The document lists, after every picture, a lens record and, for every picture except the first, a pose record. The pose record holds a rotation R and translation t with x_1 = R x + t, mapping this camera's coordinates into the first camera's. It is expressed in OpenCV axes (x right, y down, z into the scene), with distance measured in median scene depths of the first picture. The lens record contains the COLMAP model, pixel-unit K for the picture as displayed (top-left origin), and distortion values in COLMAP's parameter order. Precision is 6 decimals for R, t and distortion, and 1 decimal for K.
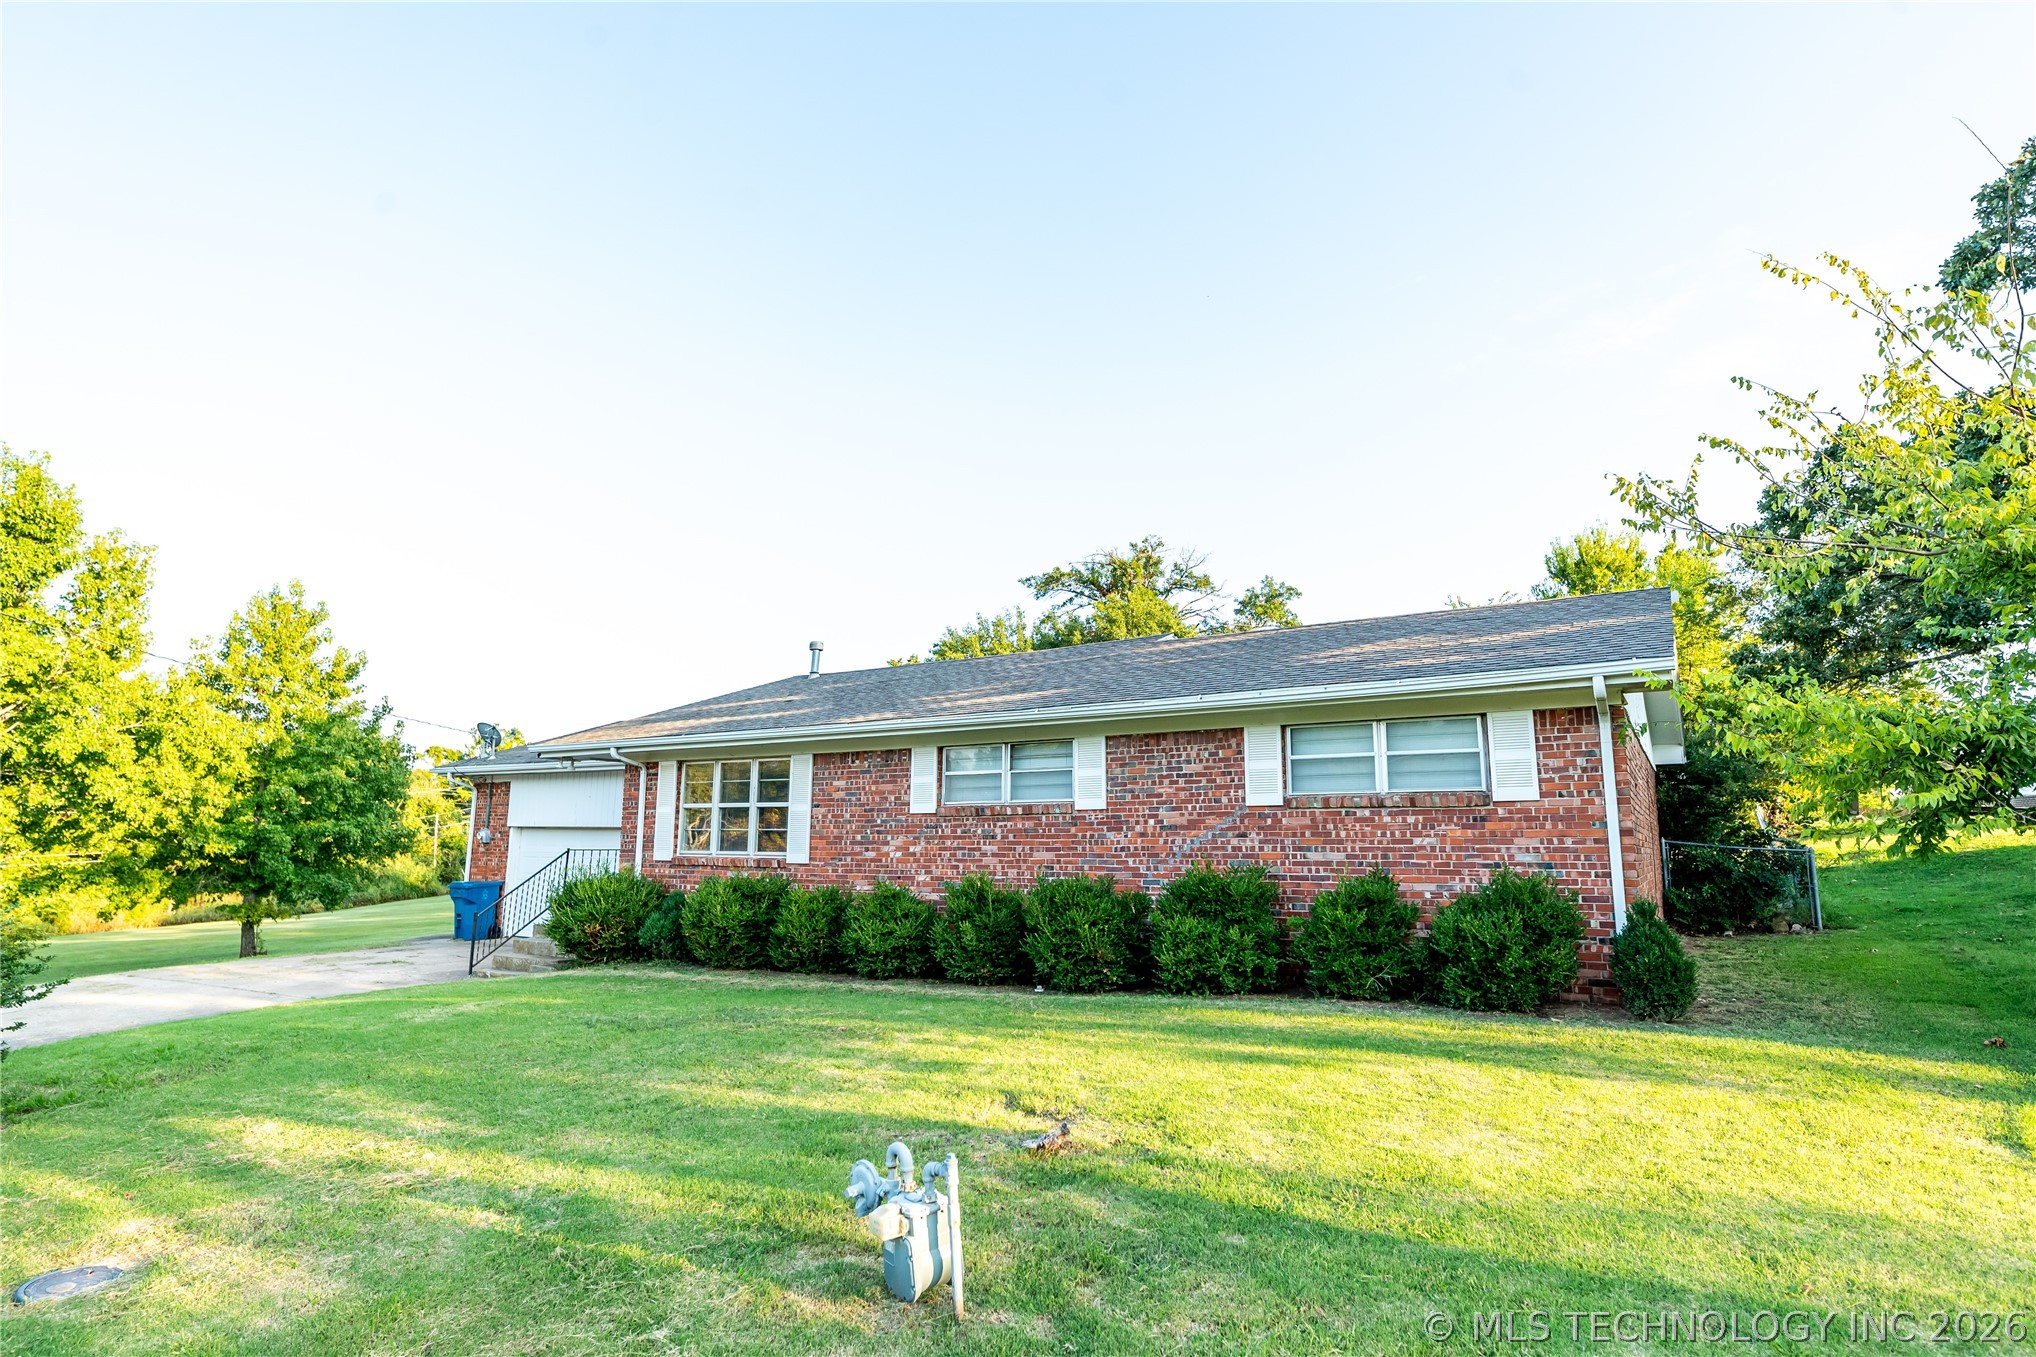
lens RADIAL K [[1112.3, 0, 1017.4], [0, 1112.3, 675.9], [0, 0, 1]] dist [-0.003943, -0.000319]
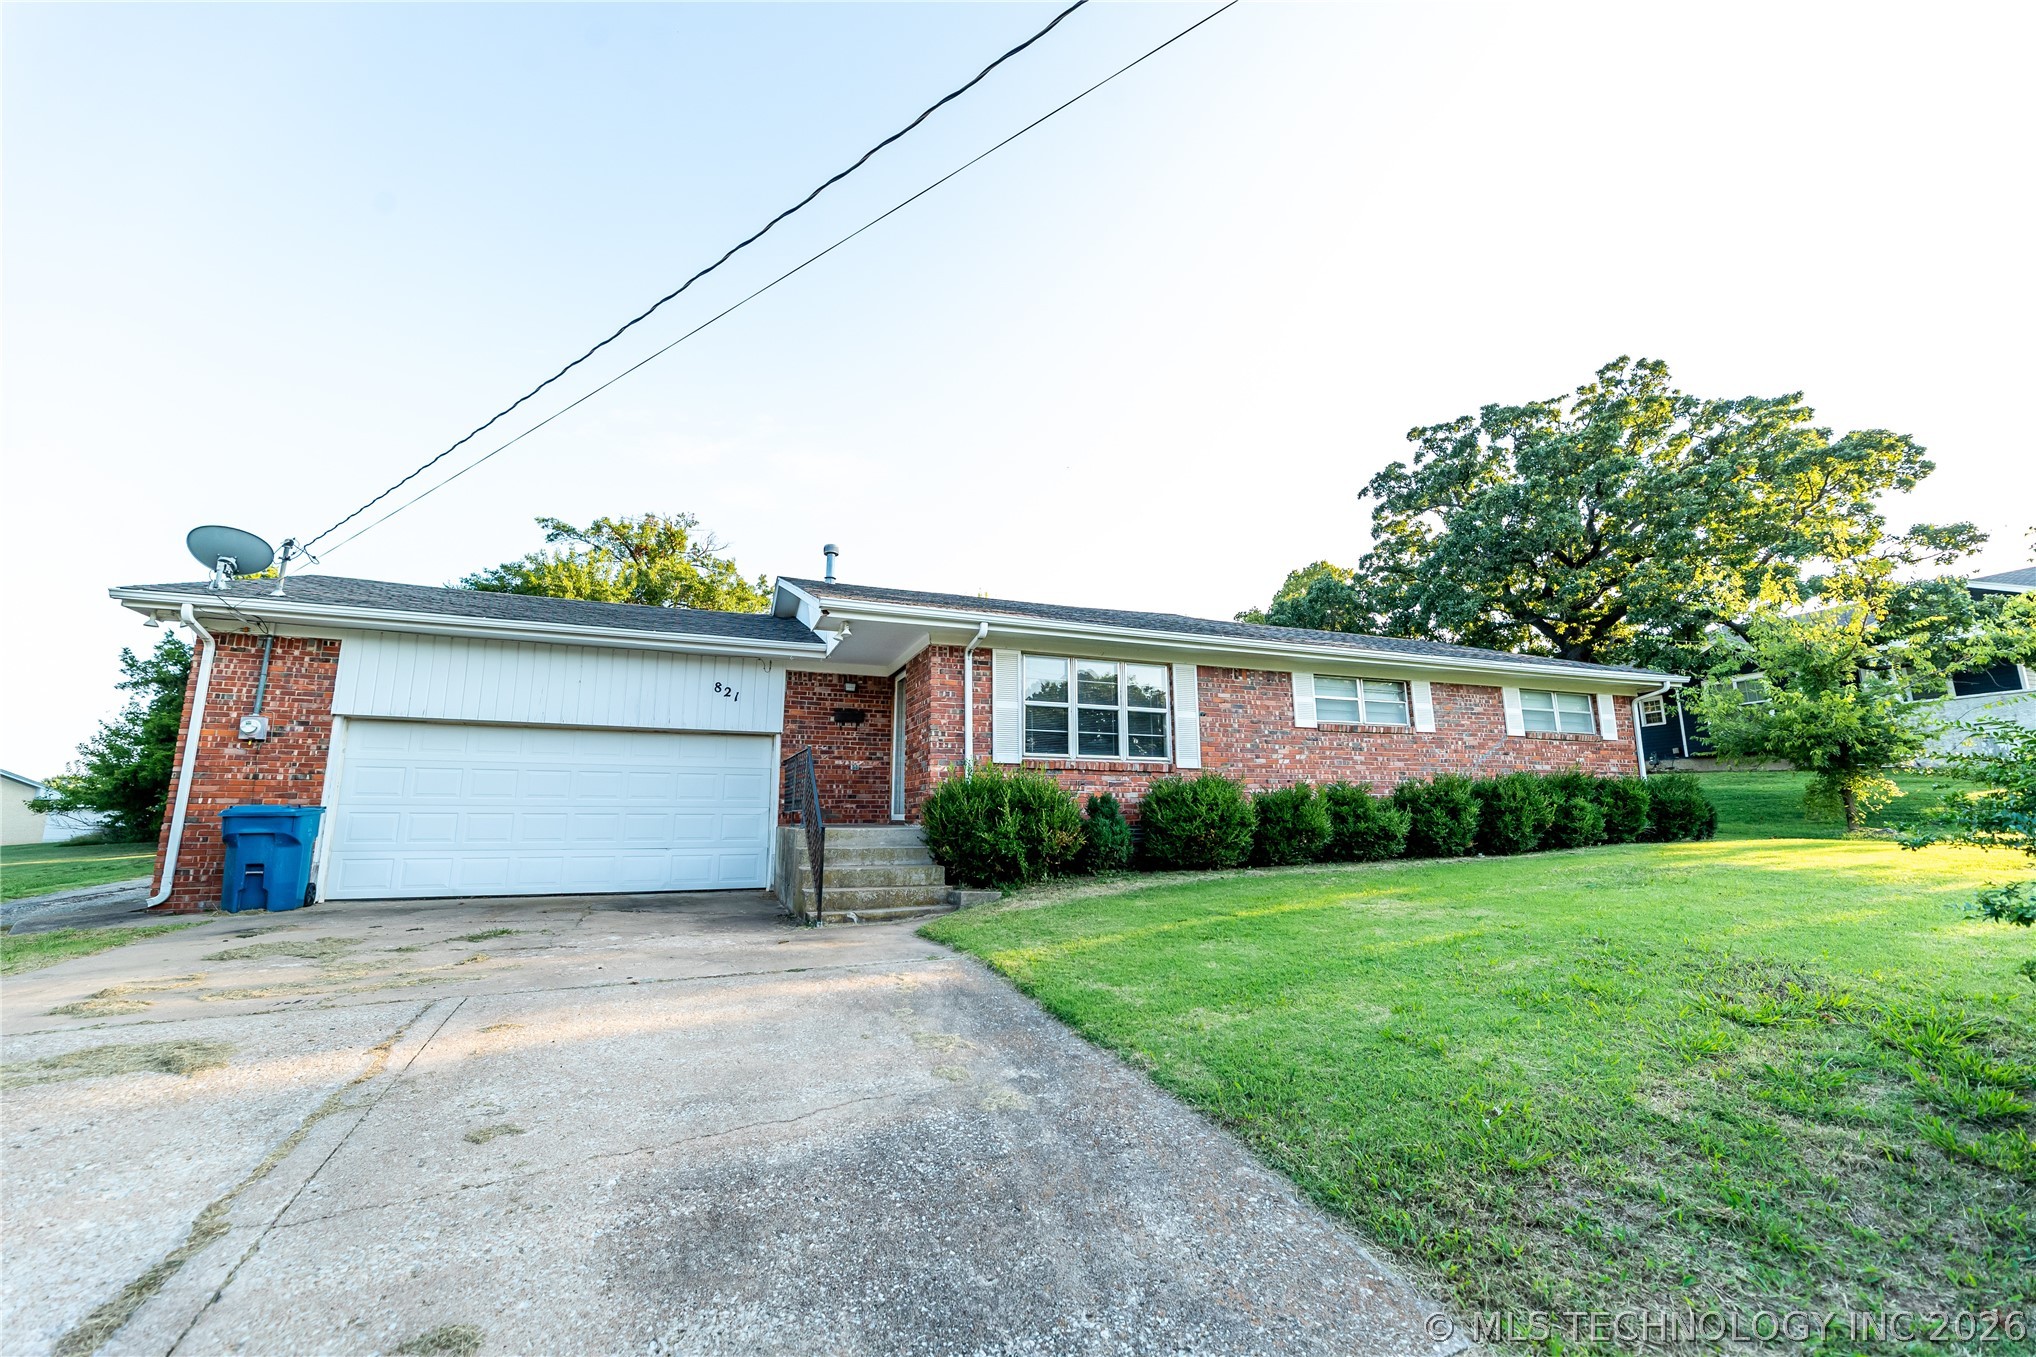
lens RADIAL K [[826.0, 0, 1019.4], [0, 826.0, 674.3], [0, 0, 1]] dist [-0.001078, 0.000504]
pose [[0.582903, 0.133448, 0.801508, -0.953844], [-0.116171, 0.989975, -0.080341, 0.169137], [-0.804194, -0.046281, 0.592562, 0.706847]]
